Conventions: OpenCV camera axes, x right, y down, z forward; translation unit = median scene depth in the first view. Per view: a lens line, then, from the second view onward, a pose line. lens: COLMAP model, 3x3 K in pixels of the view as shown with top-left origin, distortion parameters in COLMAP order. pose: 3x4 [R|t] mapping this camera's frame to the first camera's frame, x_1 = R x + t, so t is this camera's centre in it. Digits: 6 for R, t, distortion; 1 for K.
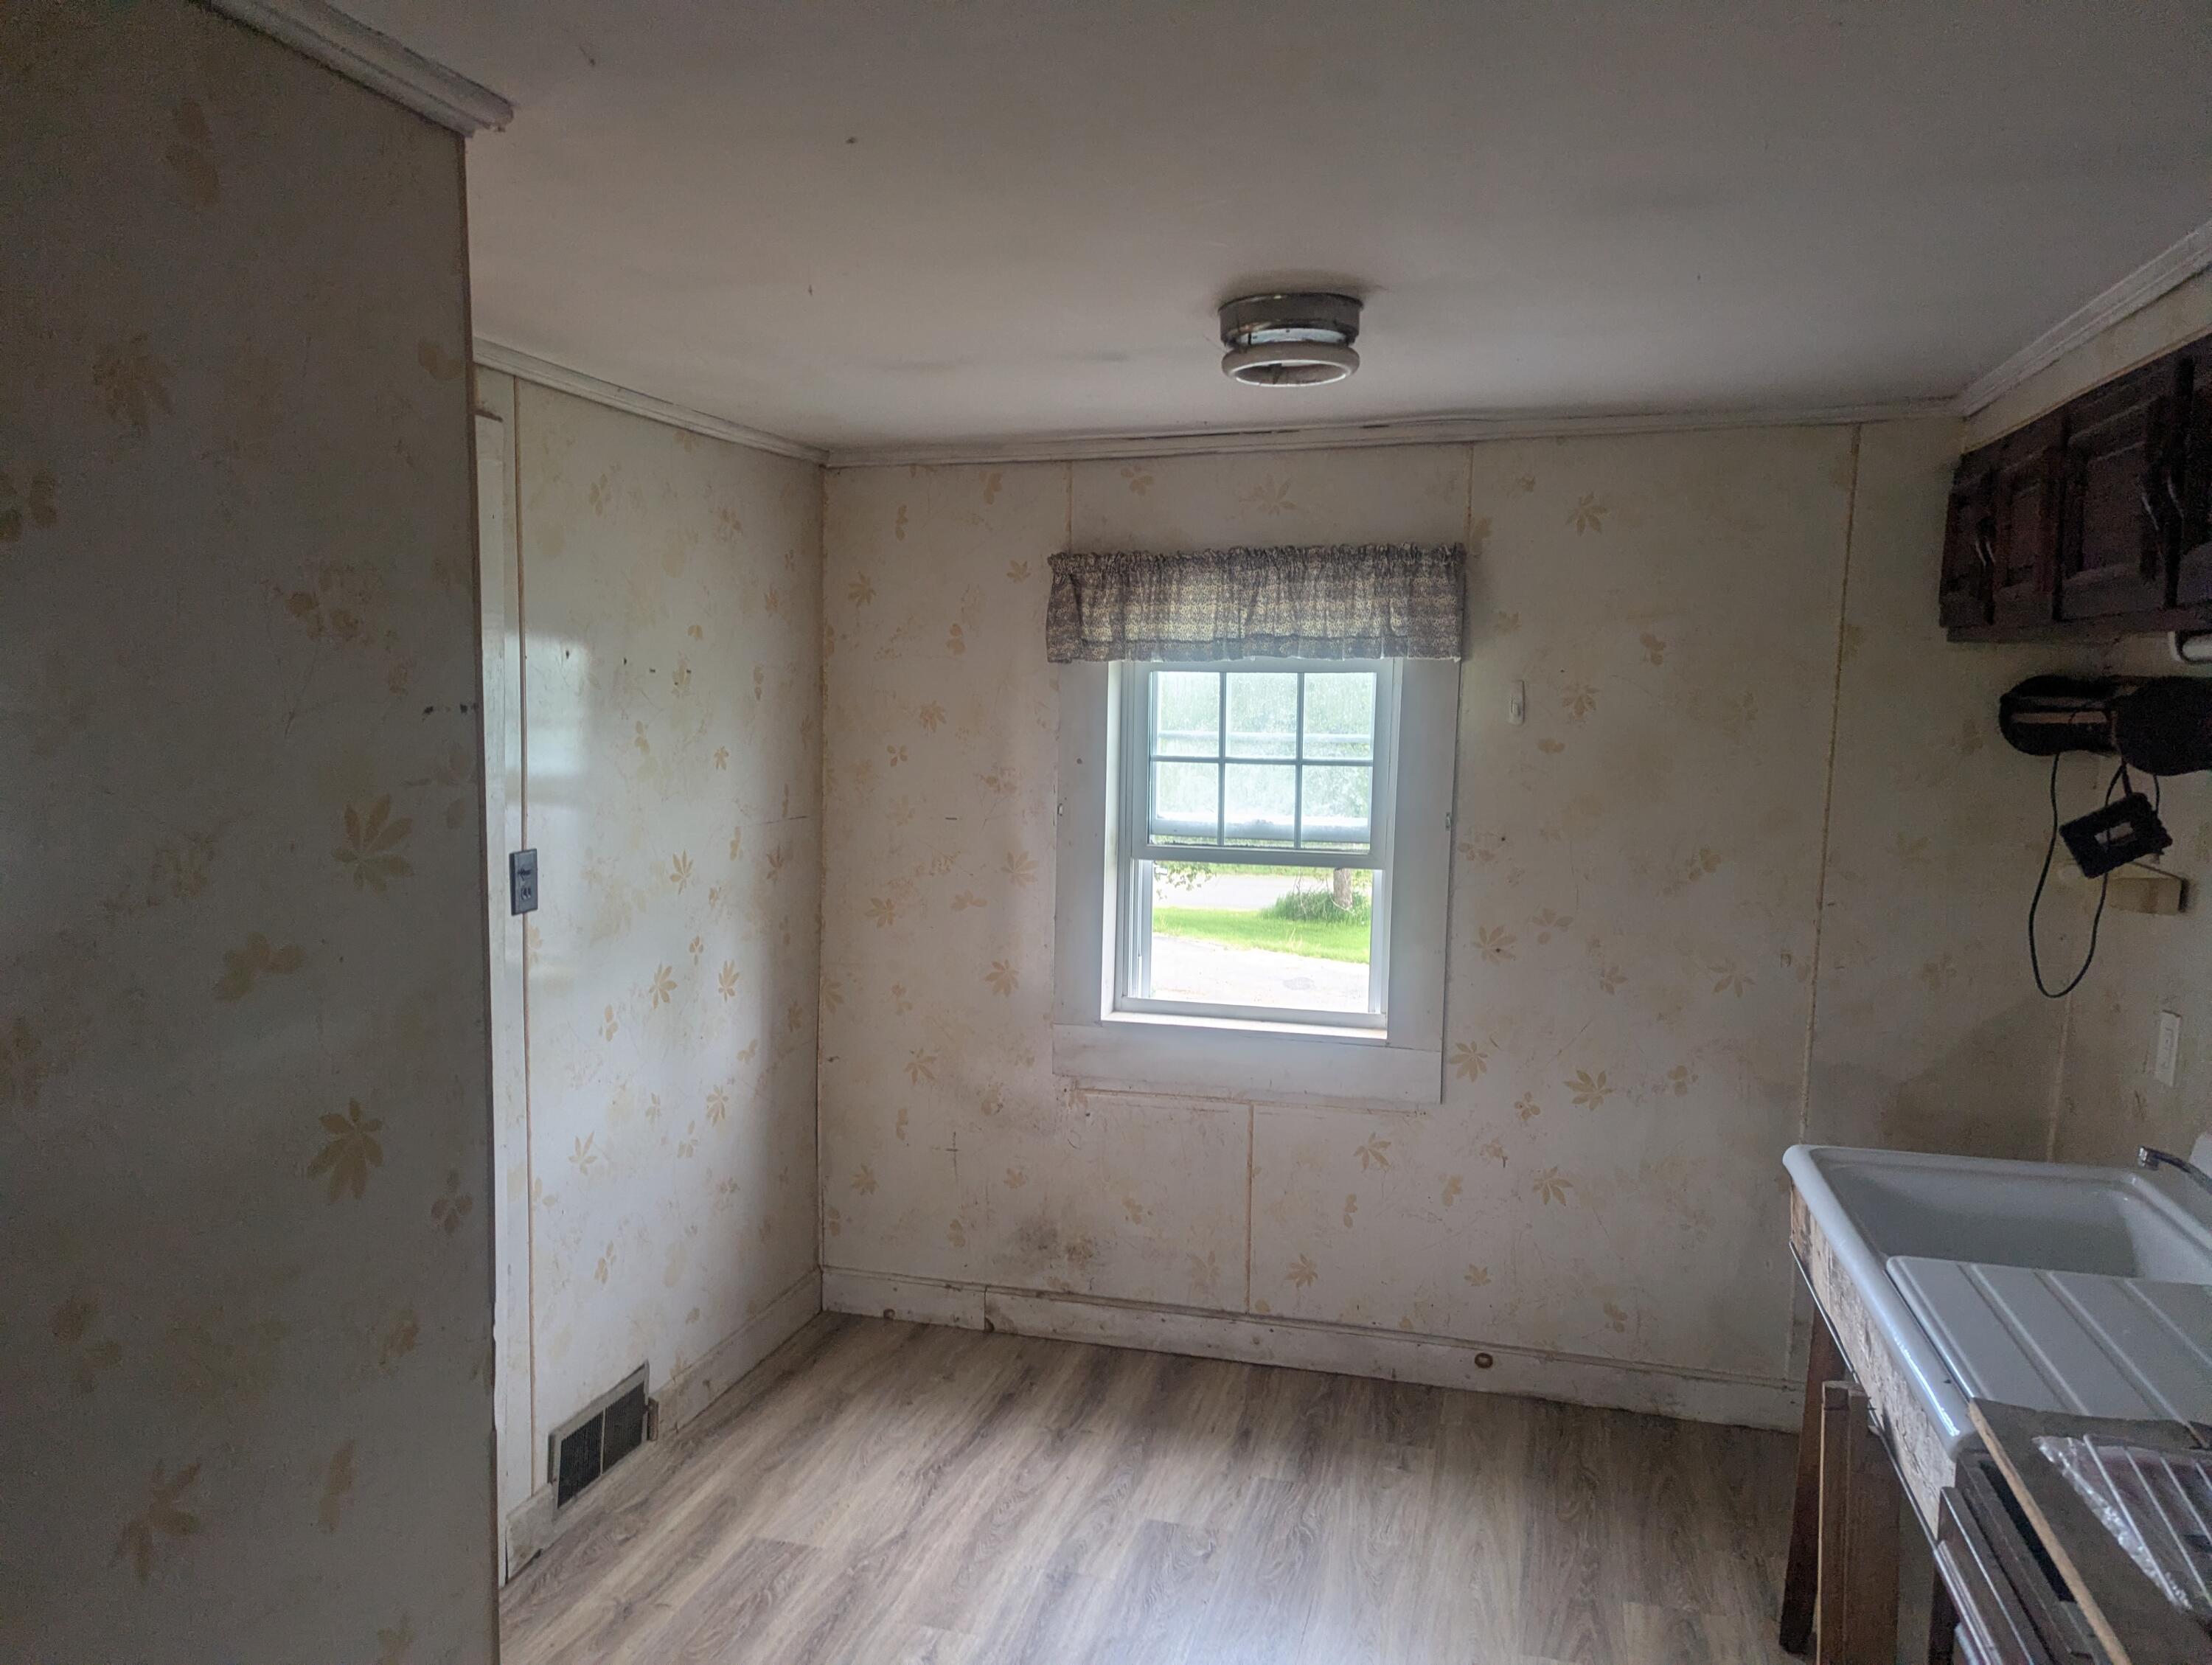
lens RADIAL K [[1564.4, 0, 1116.4], [0, 1564.4, 840.2], [0, 0, 1]] dist [0.073338, -0.062055]
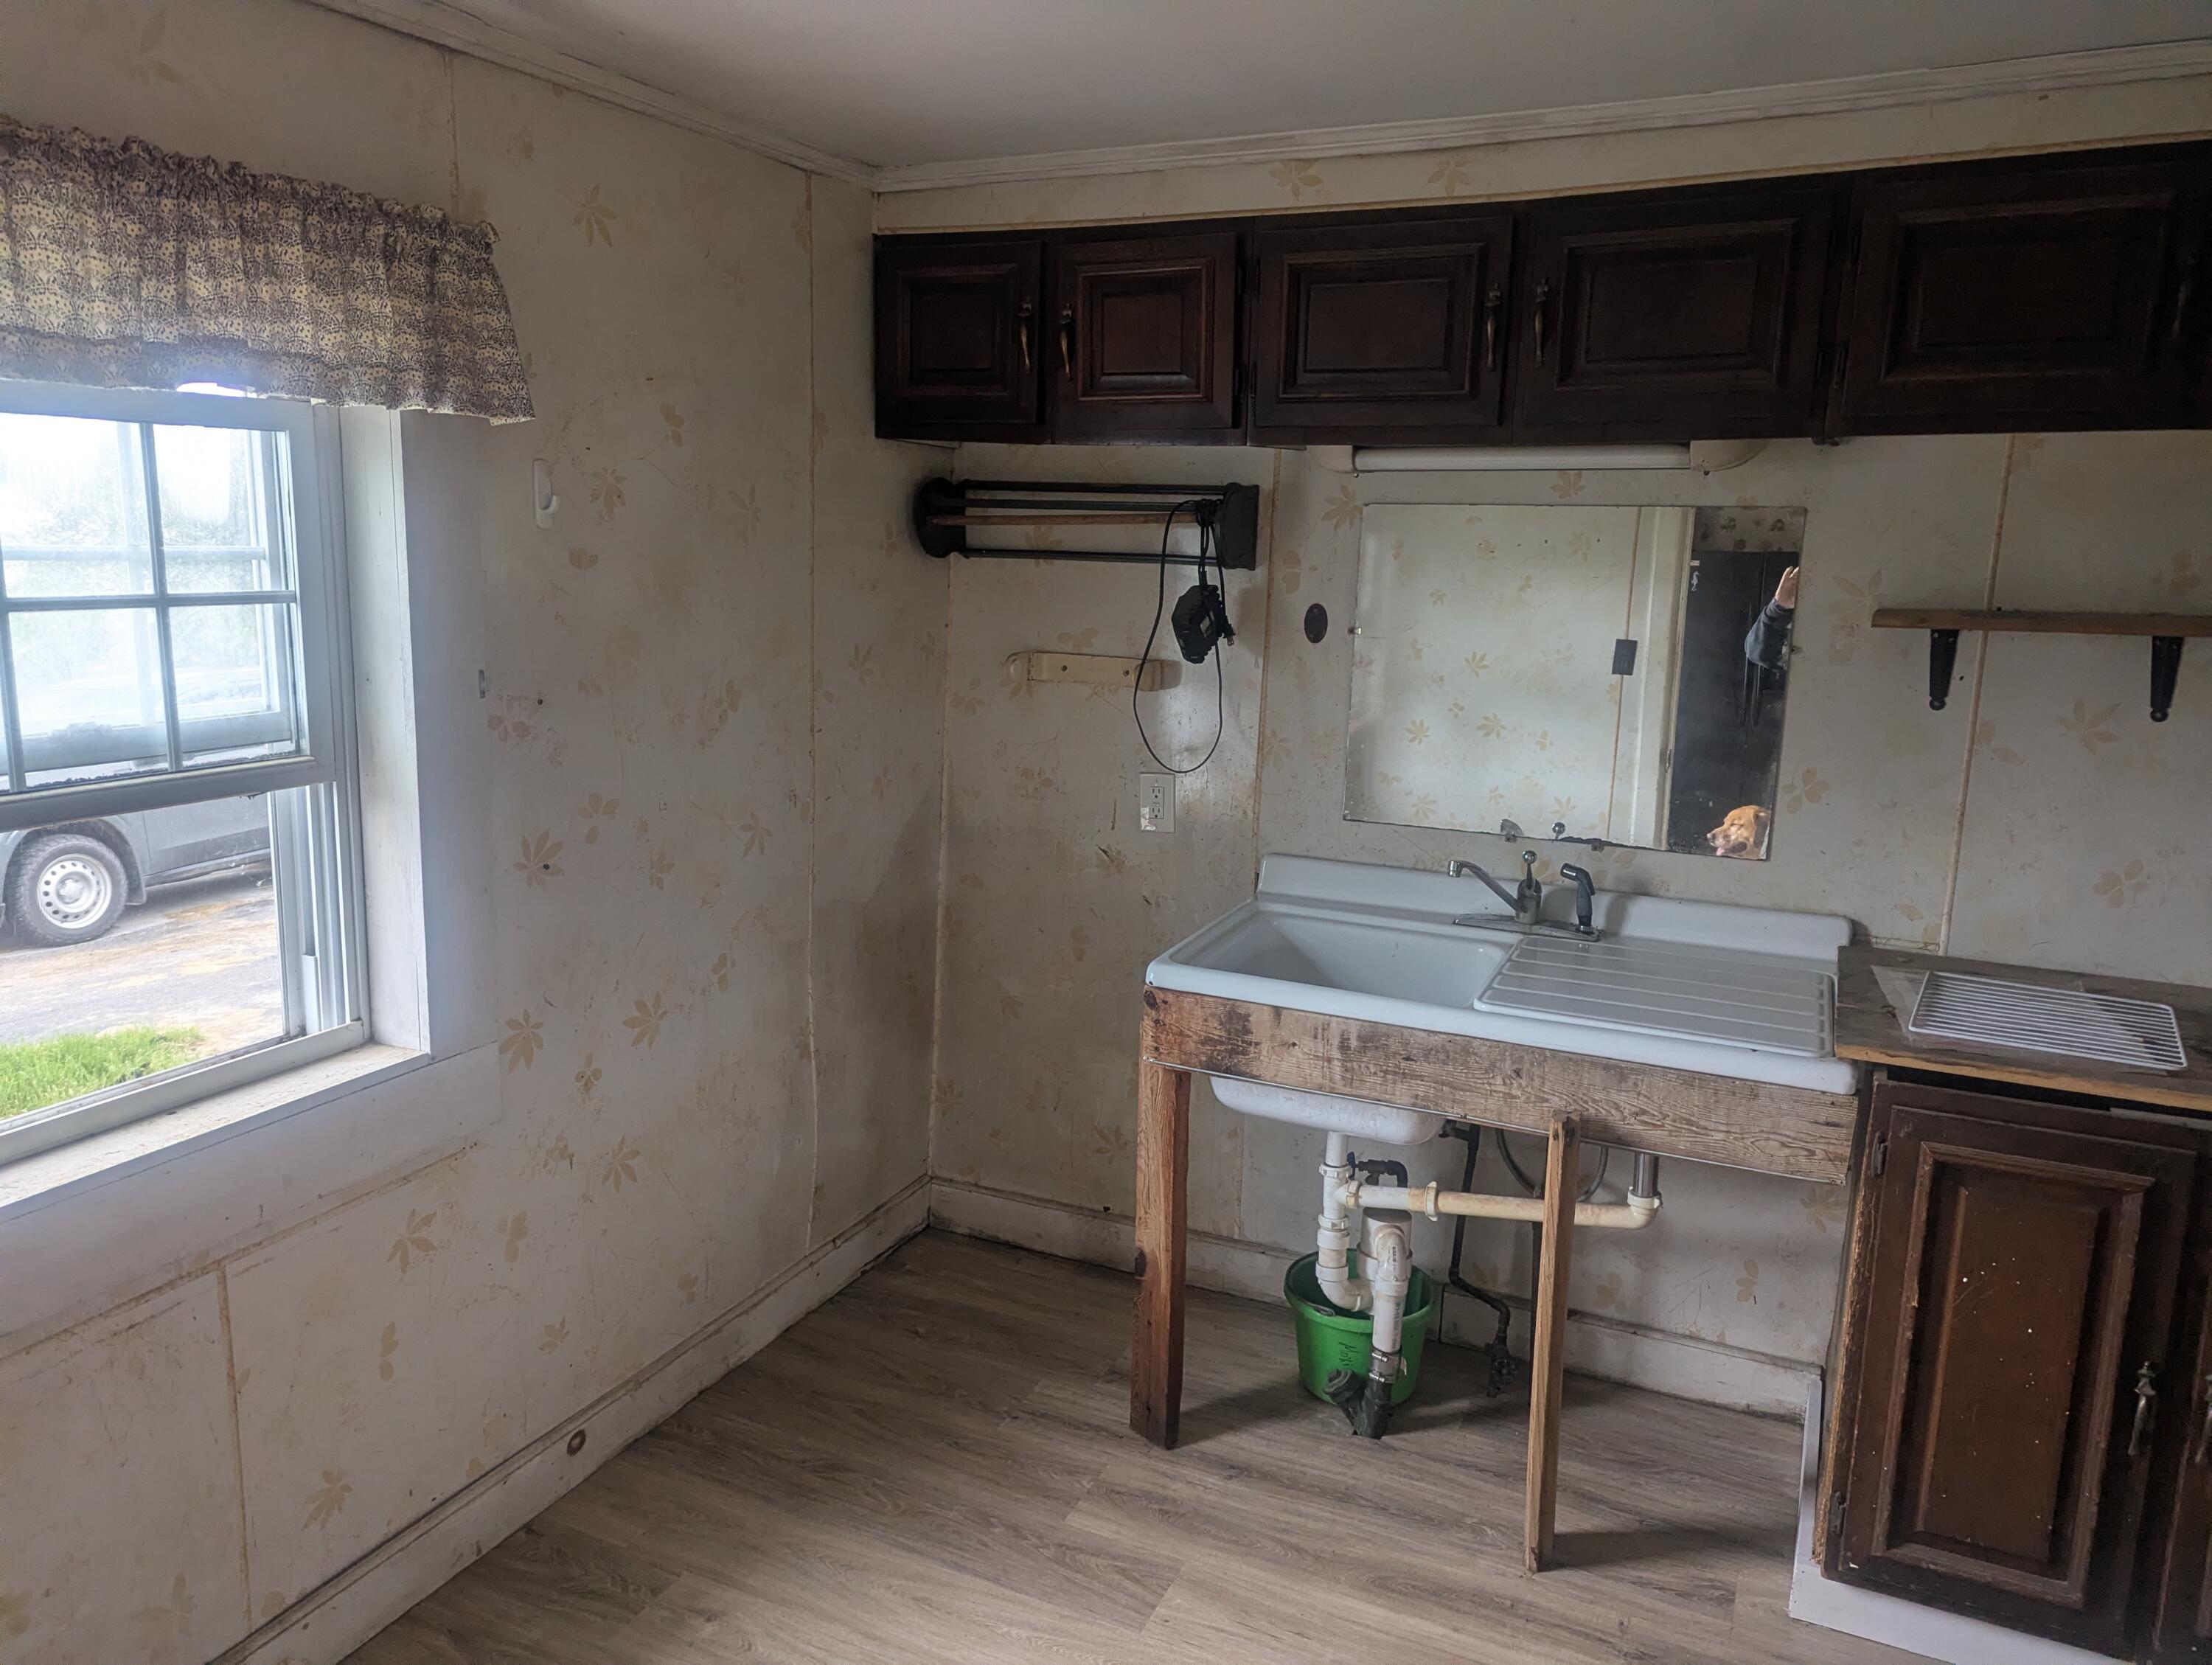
lens RADIAL K [[1564.4, 0, 1114.8], [0, 1564.4, 825.3], [0, 0, 1]] dist [0.073338, -0.062055]
pose [[0.162661, -0.189038, 0.968404, -0.371755], [0.079544, 0.980793, 0.178095, -0.048989], [-0.983470, 0.048062, 0.174574, 0.642343]]
